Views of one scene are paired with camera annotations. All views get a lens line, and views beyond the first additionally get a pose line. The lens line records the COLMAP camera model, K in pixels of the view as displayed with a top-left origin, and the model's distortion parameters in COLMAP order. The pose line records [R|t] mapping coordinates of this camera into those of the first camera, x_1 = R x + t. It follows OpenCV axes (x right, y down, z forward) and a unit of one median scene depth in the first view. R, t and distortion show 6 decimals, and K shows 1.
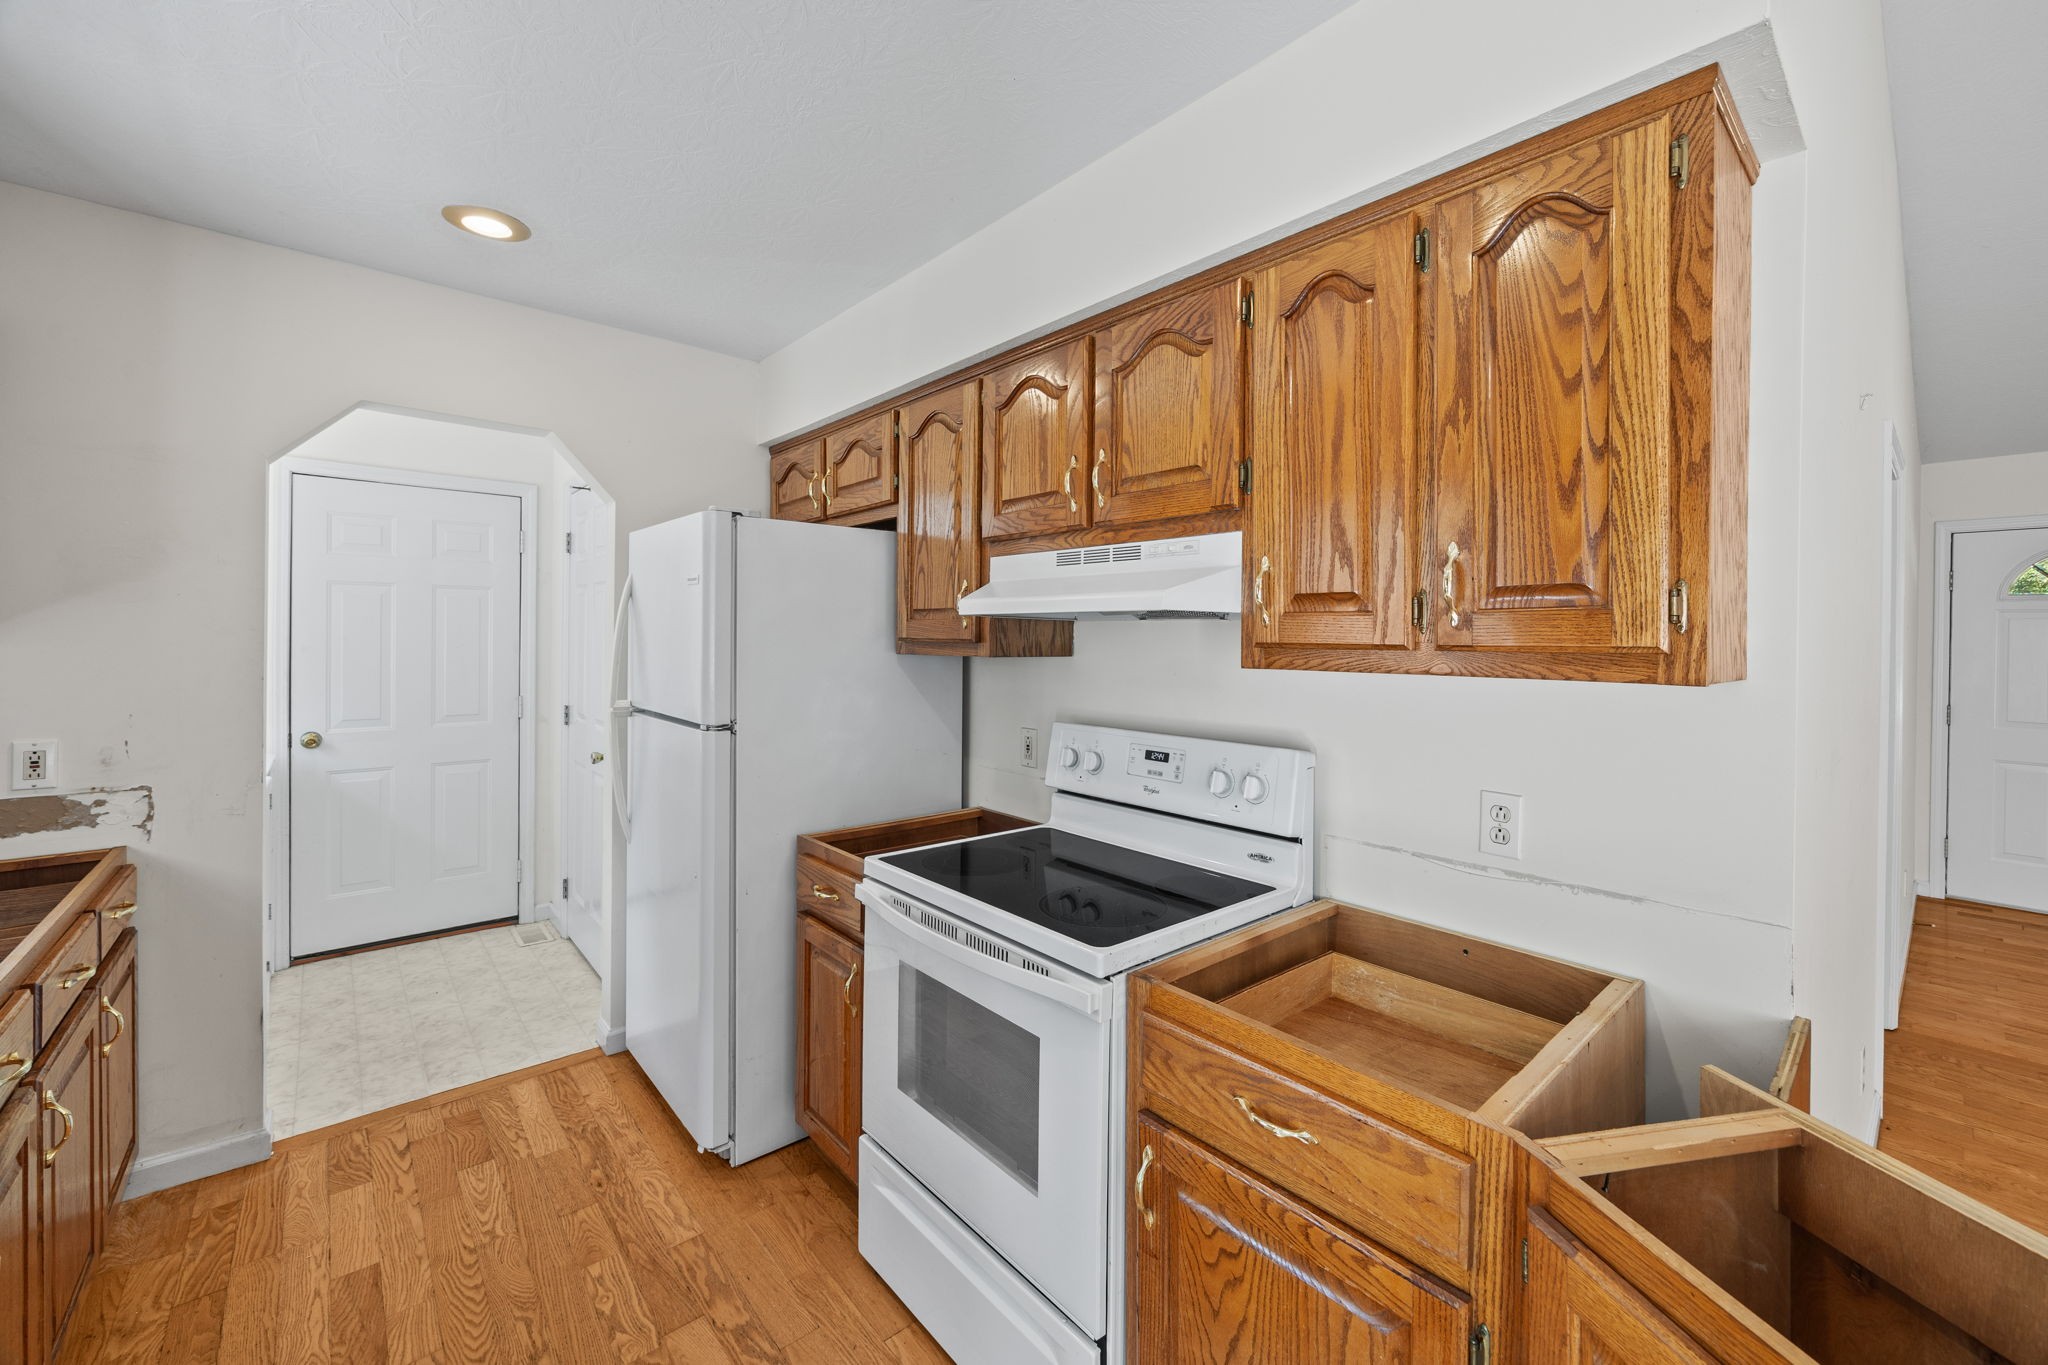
lens RADIAL K [[821.2, 0, 1055.5], [0, 821.2, 642.4], [0, 0, 1]] dist [0.000431, -0.000102]
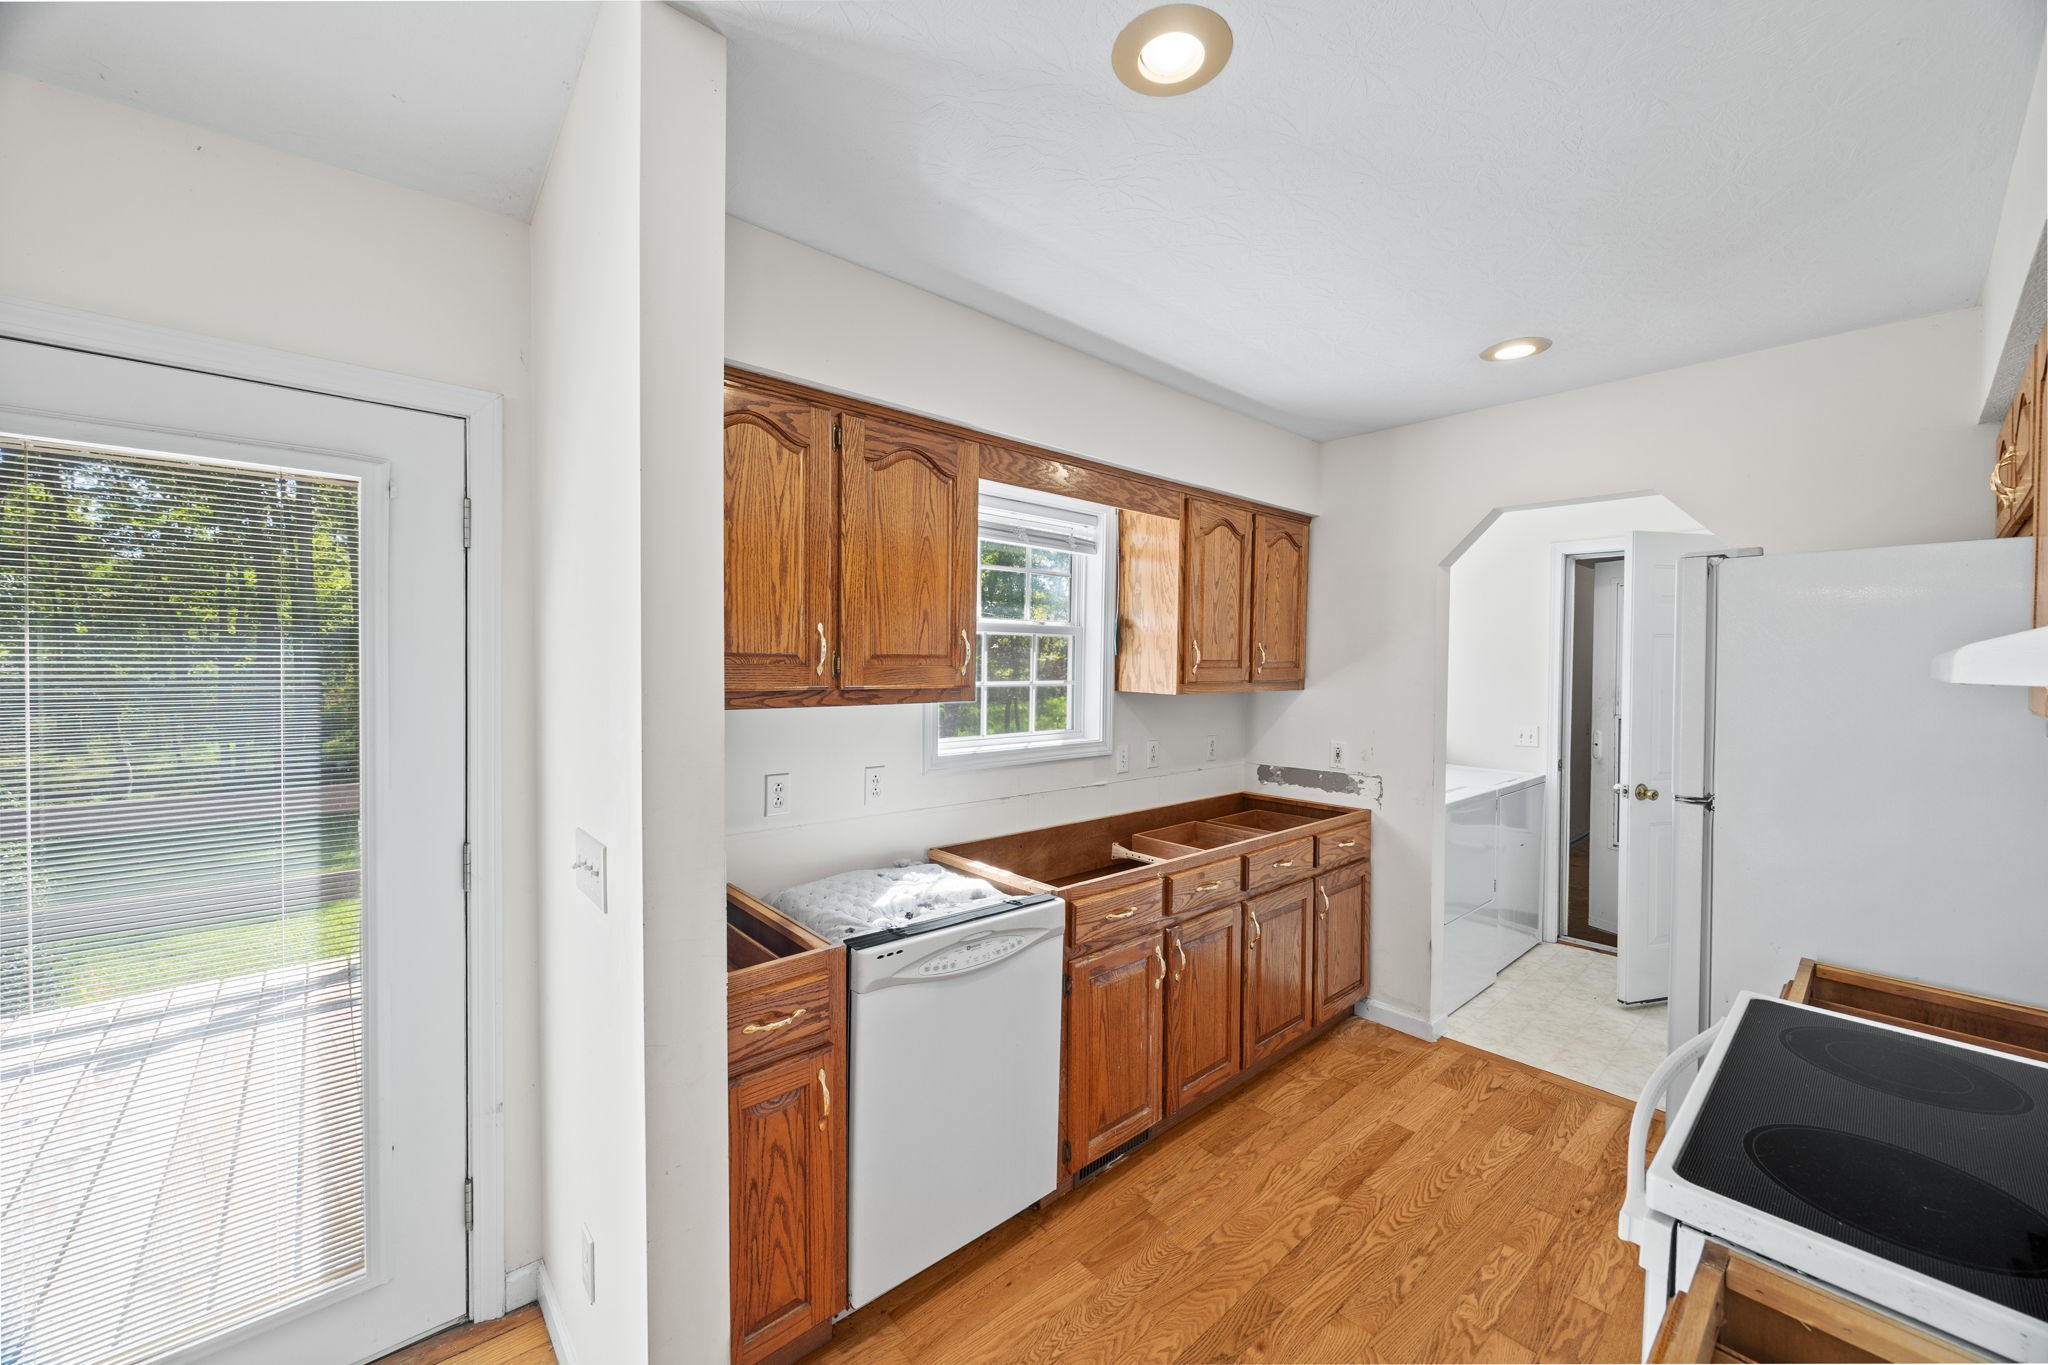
lens RADIAL K [[777.0, 0, 1023.0], [0, 777.0, 674.5], [0, 0, 1]] dist [0.000223, -0.000007]
pose [[-0.008294, 0.005761, -0.999949, 0.436271], [-0.012558, 0.999904, 0.005865, -0.028006], [0.999887, 0.012606, -0.008221, 0.275865]]
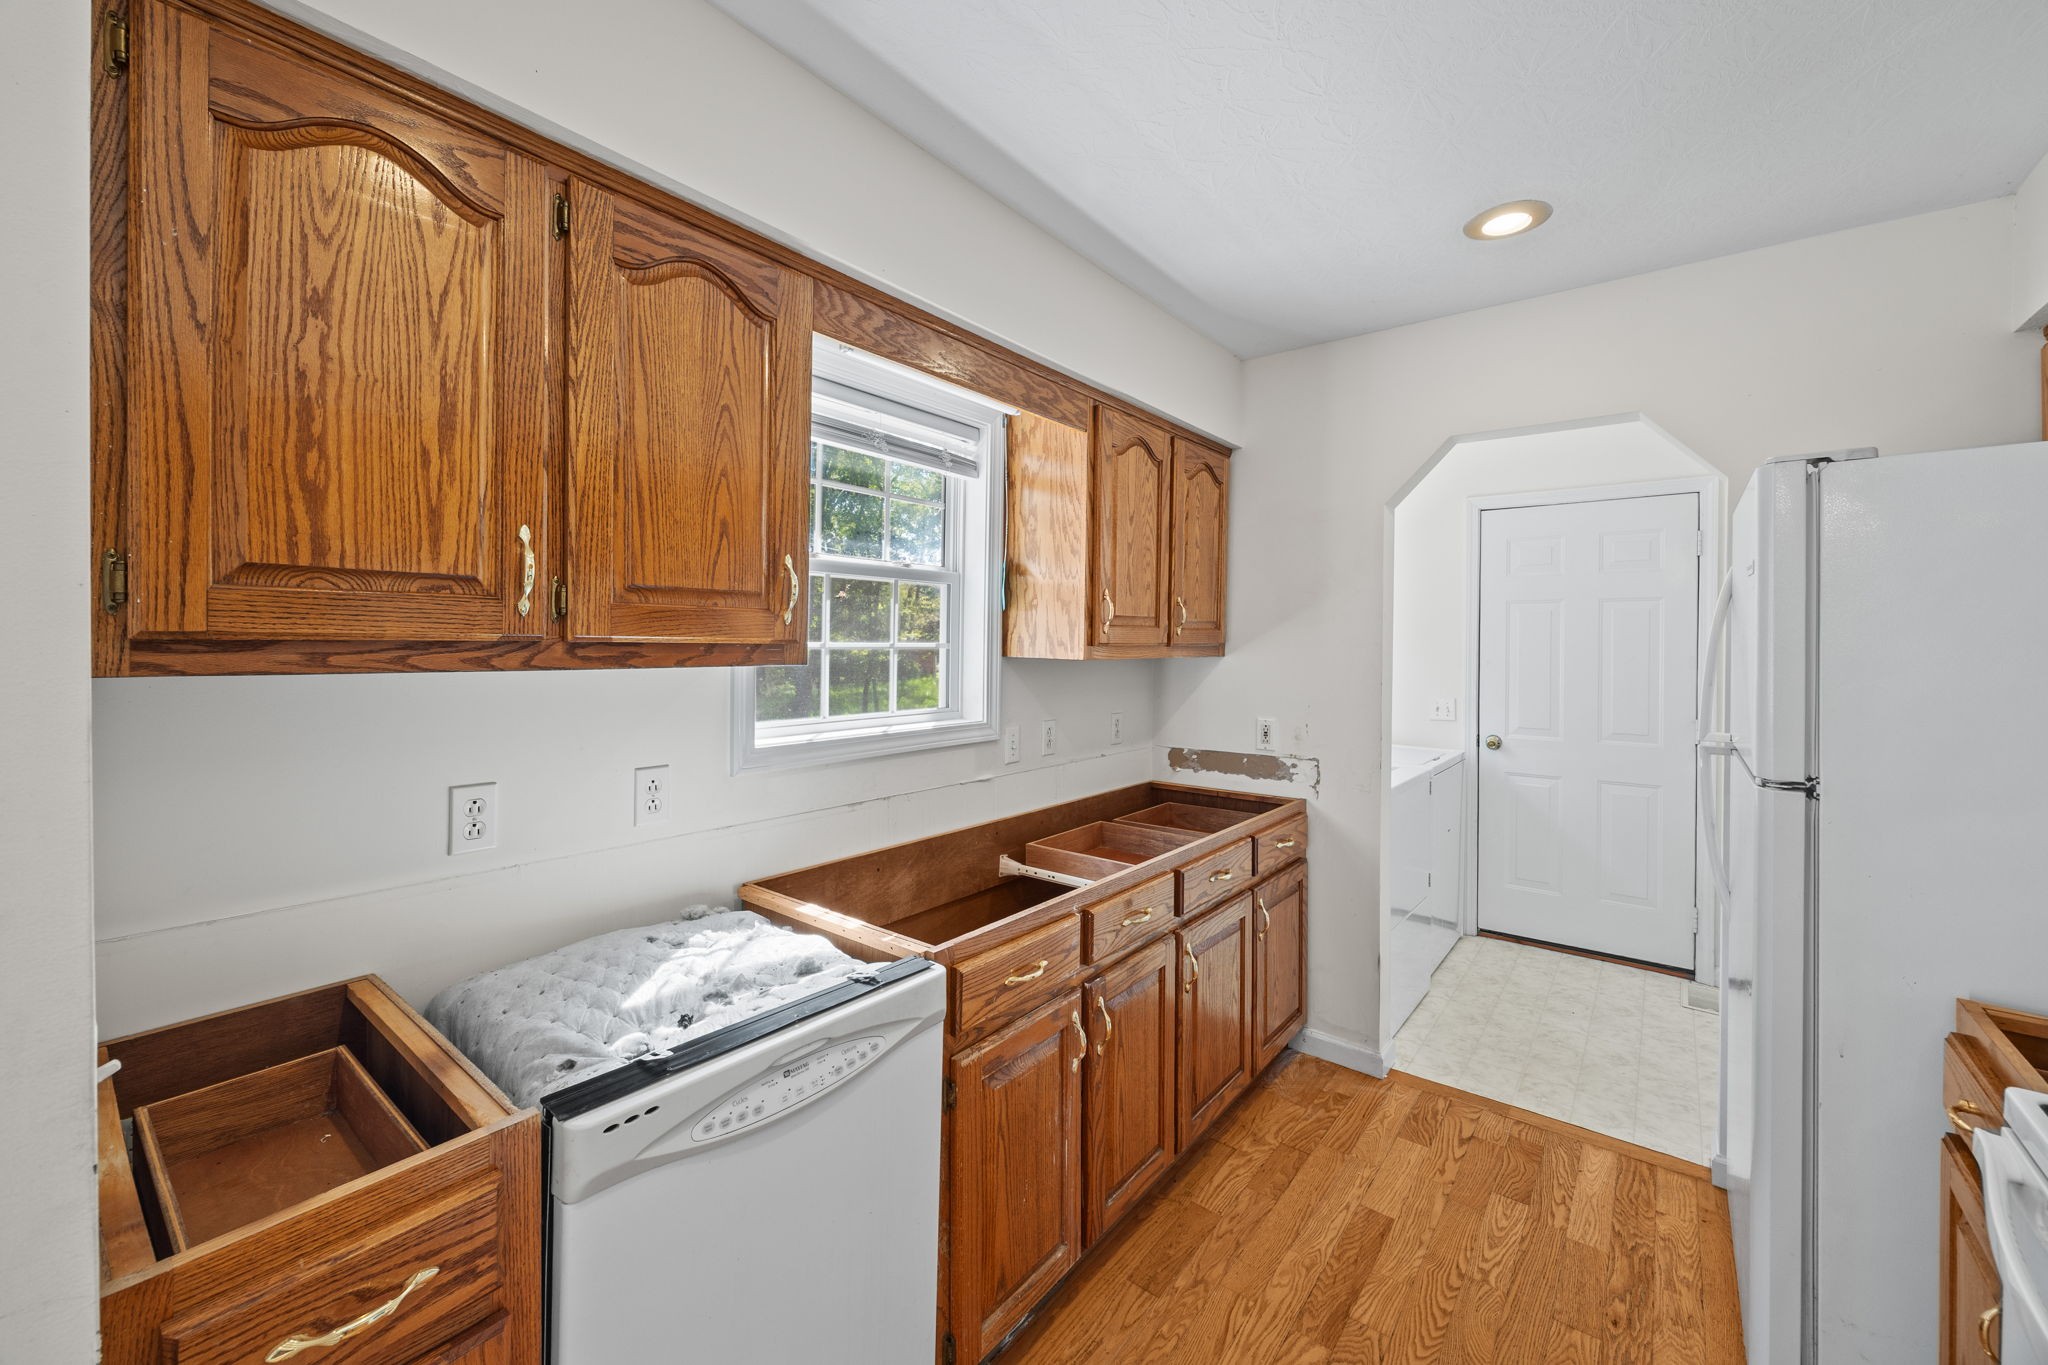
lens RADIAL K [[802.9, 0, 1020.4], [0, 802.9, 645.9], [0, 0, 1]] dist [-0.001176, -0.000042]
pose [[0.161164, -0.006214, -0.986908, 0.133843], [-0.009665, 0.999922, -0.007875, 0.001546], [0.986880, 0.010808, 0.161091, 0.275664]]
